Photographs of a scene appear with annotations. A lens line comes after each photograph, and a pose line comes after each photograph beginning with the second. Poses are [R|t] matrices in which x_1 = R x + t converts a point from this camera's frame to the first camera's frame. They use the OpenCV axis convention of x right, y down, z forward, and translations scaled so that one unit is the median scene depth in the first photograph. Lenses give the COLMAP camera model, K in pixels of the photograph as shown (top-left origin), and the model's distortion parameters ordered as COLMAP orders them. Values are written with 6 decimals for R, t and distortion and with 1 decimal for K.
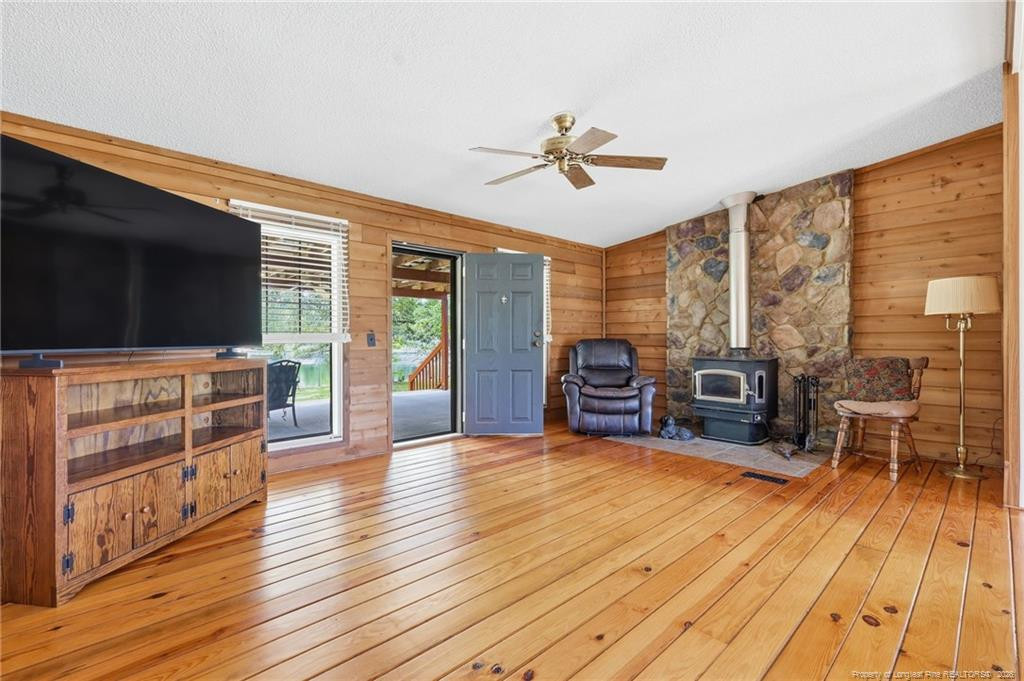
lens RADIAL K [[457.4, 0, 510.4], [0, 457.4, 340.3], [0, 0, 1]] dist [0.005869, 0.000615]
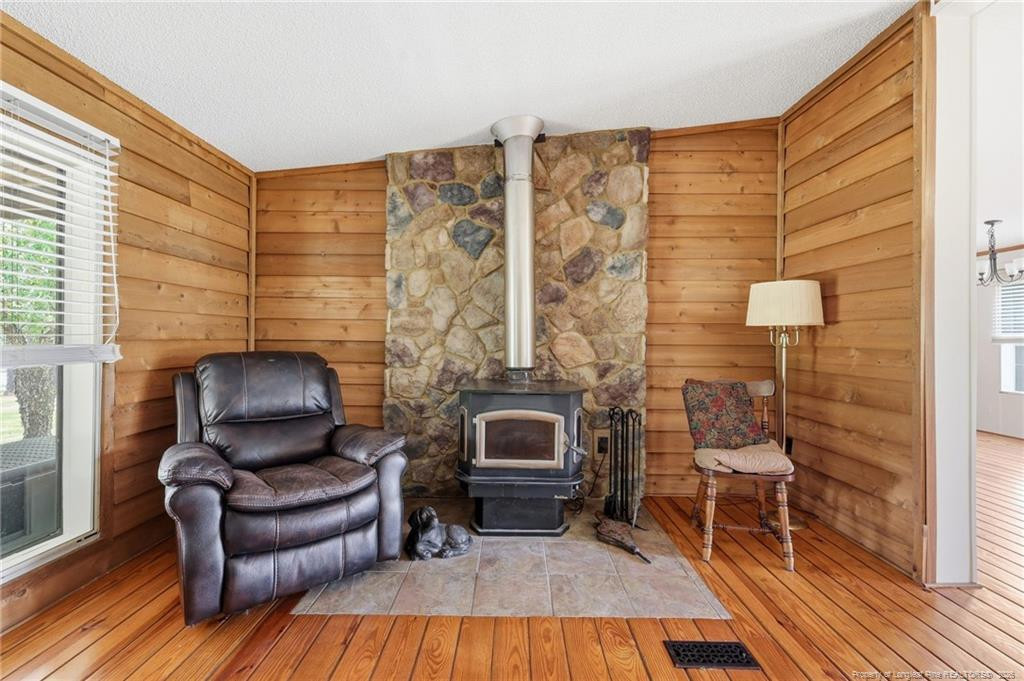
lens RADIAL K [[457.4, 0, 513.8], [0, 457.4, 334.9], [0, 0, 1]] dist [0.005869, 0.000615]
pose [[0.681081, 0.011149, 0.732124, 0.038974], [-0.008199, 0.999938, -0.007600, -0.022981], [-0.732163, -0.000826, 0.681129, 0.585586]]
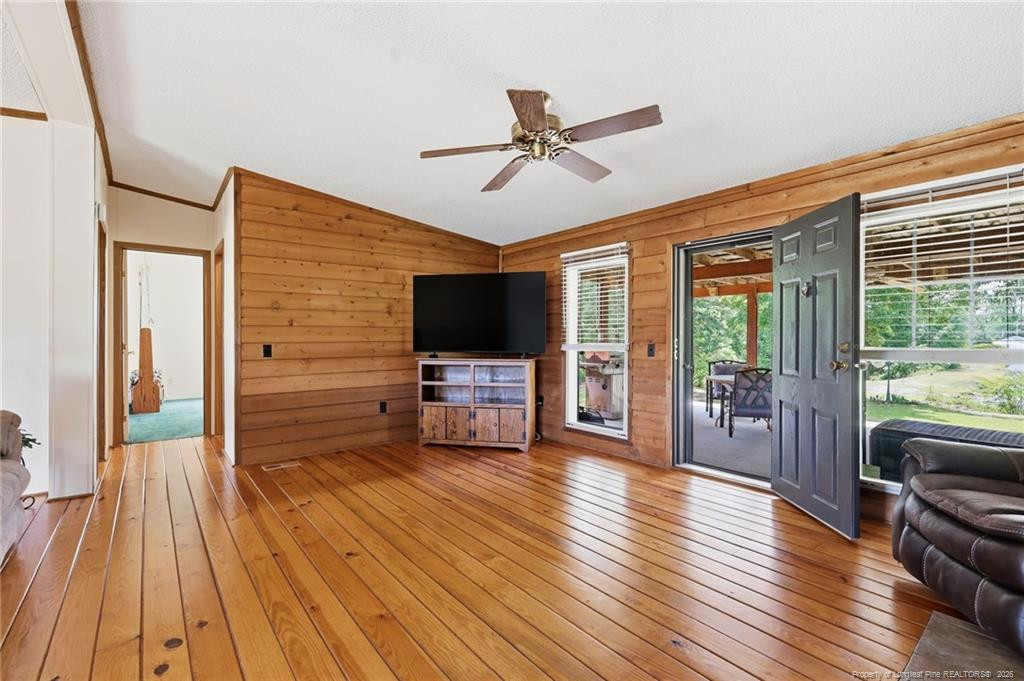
lens RADIAL K [[457.4, 0, 508.4], [0, 457.4, 339.3], [0, 0, 1]] dist [0.005869, 0.000615]
pose [[-0.079609, 0.001308, -0.996825, 0.863774], [-0.006690, 0.999976, 0.001846, -0.029238], [0.996804, 0.006816, -0.079599, 0.903168]]
